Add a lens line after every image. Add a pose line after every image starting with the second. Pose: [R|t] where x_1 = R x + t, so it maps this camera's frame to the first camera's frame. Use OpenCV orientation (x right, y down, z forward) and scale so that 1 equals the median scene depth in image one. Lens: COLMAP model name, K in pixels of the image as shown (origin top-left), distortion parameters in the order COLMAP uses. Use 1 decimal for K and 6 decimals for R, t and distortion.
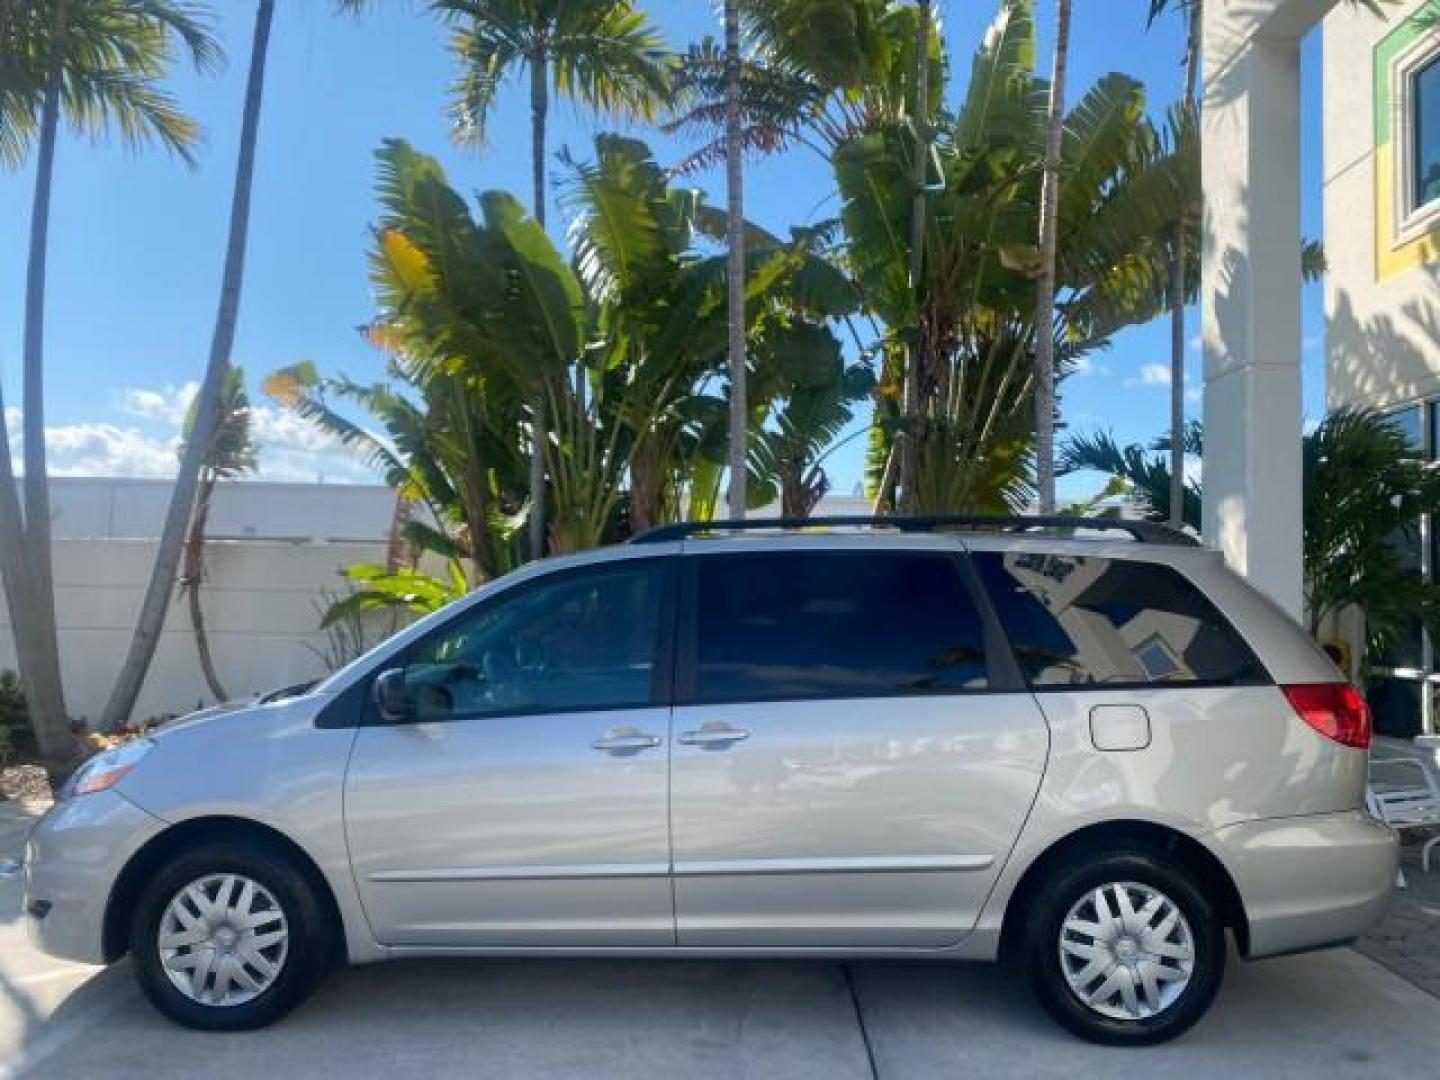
lens RADIAL K [[1097.6, 0, 722.0], [0, 1097.6, 549.6], [0, 0, 1]] dist [0.018845, -0.016185]
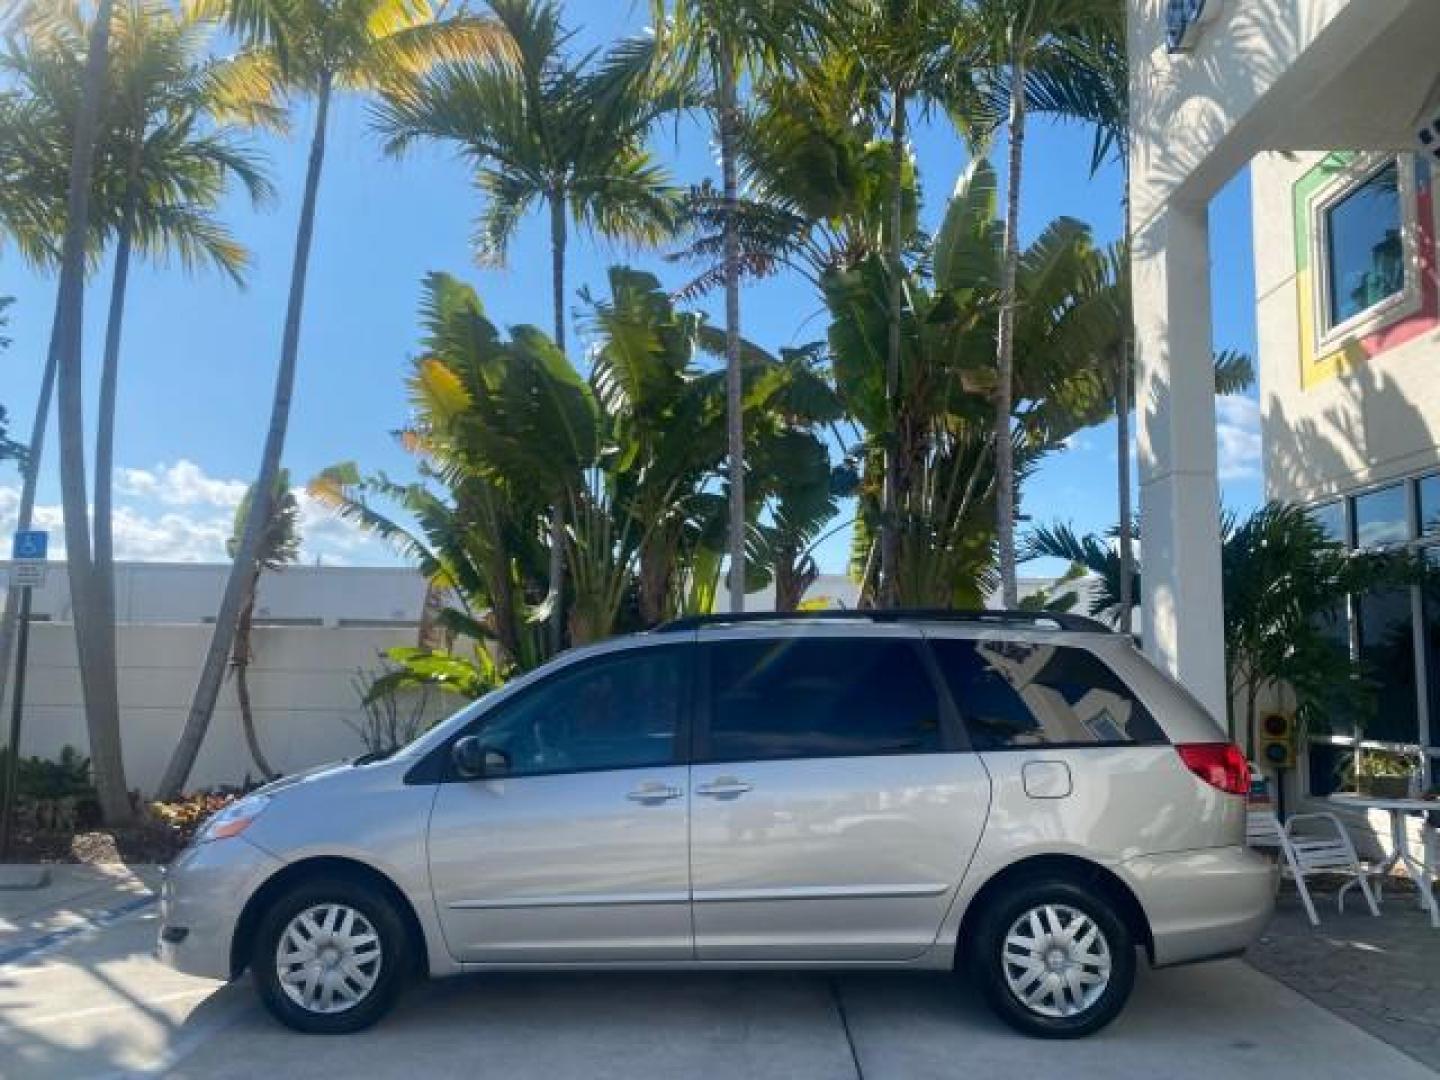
lens RADIAL K [[1097.6, 0, 721.3], [0, 1097.6, 547.6], [0, 0, 1]] dist [0.018845, -0.016185]
pose [[0.999970, -0.005521, 0.005439, -0.007077], [0.005886, 0.997561, -0.069554, -0.007587], [-0.005042, 0.069584, 0.997563, -0.118041]]
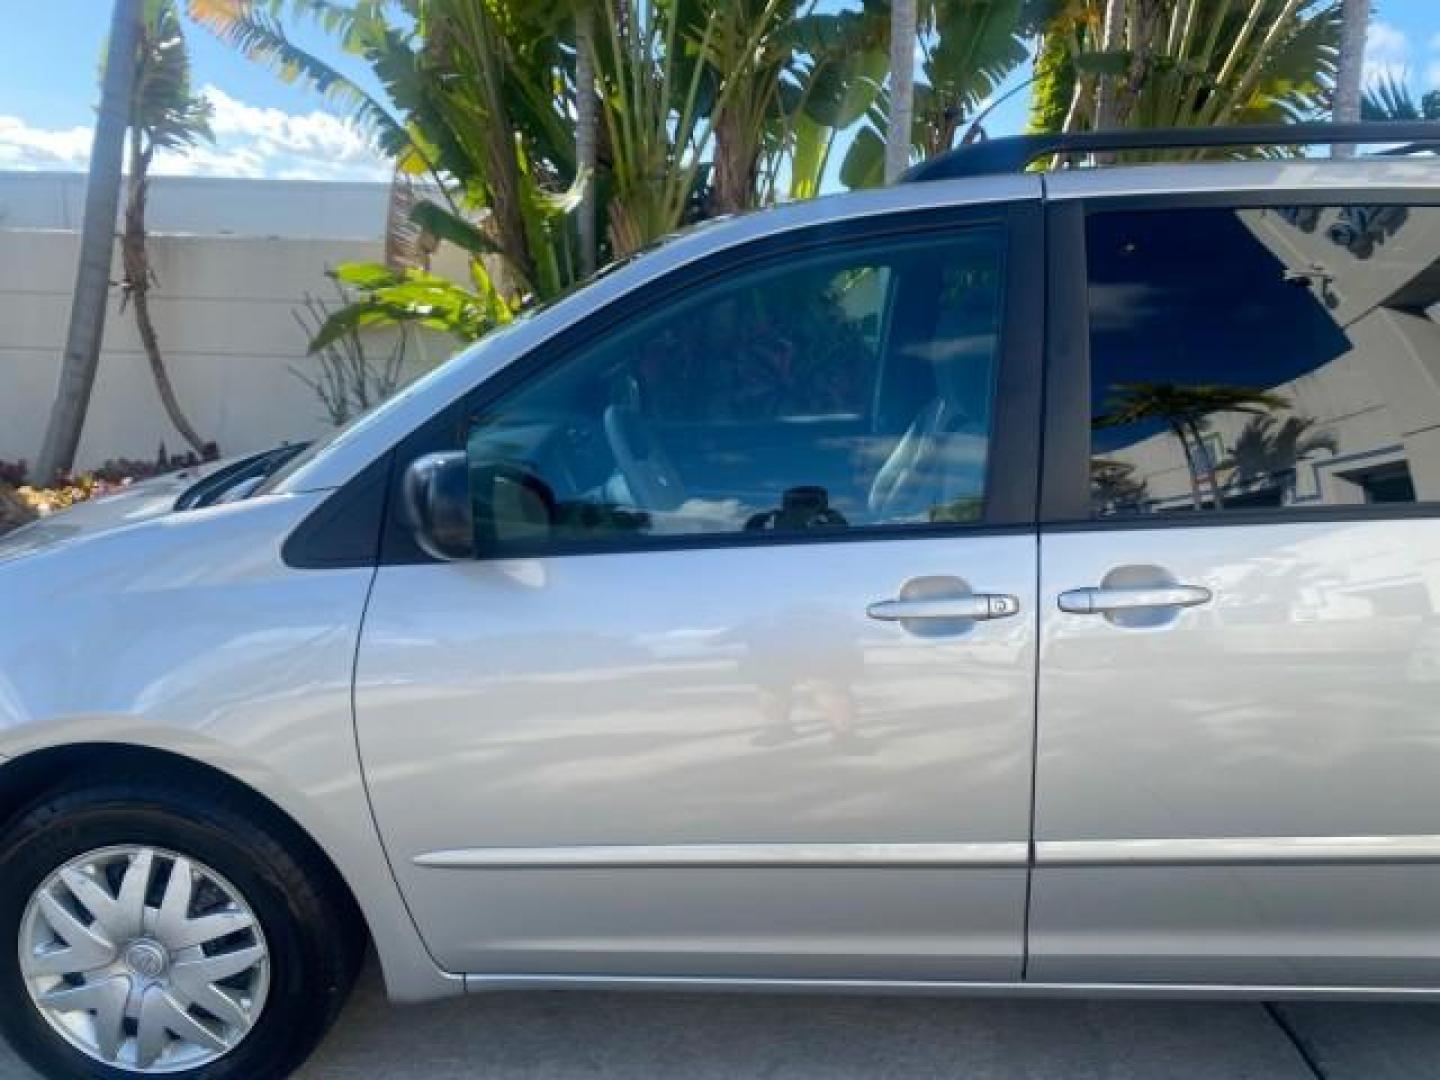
lens RADIAL K [[1097.6, 0, 719.7], [0, 1097.6, 536.8], [0, 0, 1]] dist [0.018845, -0.016185]
pose [[0.999979, 0.005302, -0.003721, -0.079315], [-0.004264, 0.971232, 0.238096, 0.014992], [0.004877, -0.238075, 0.971234, 0.239601]]
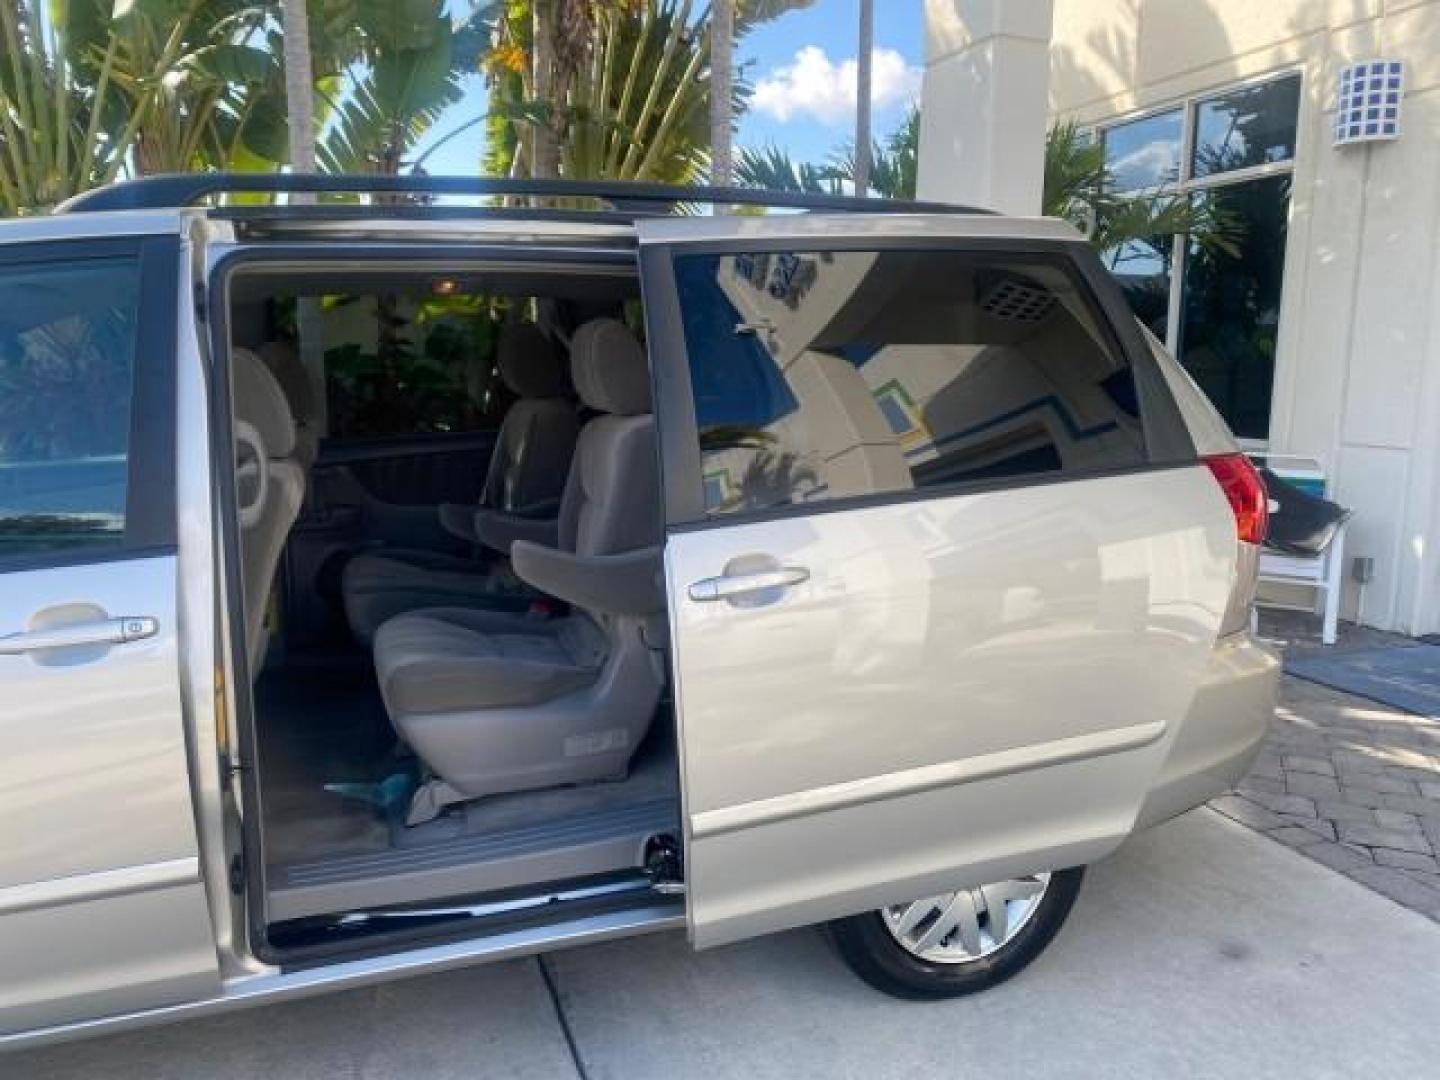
lens RADIAL K [[1097.6, 0, 720.8], [0, 1097.6, 533.0], [0, 0, 1]] dist [0.018845, -0.016185]
pose [[0.935047, -0.061071, 0.349225, 0.004008], [-0.010409, 0.979898, 0.199230, 0.015741], [-0.354371, -0.189924, 0.915614, 0.209168]]
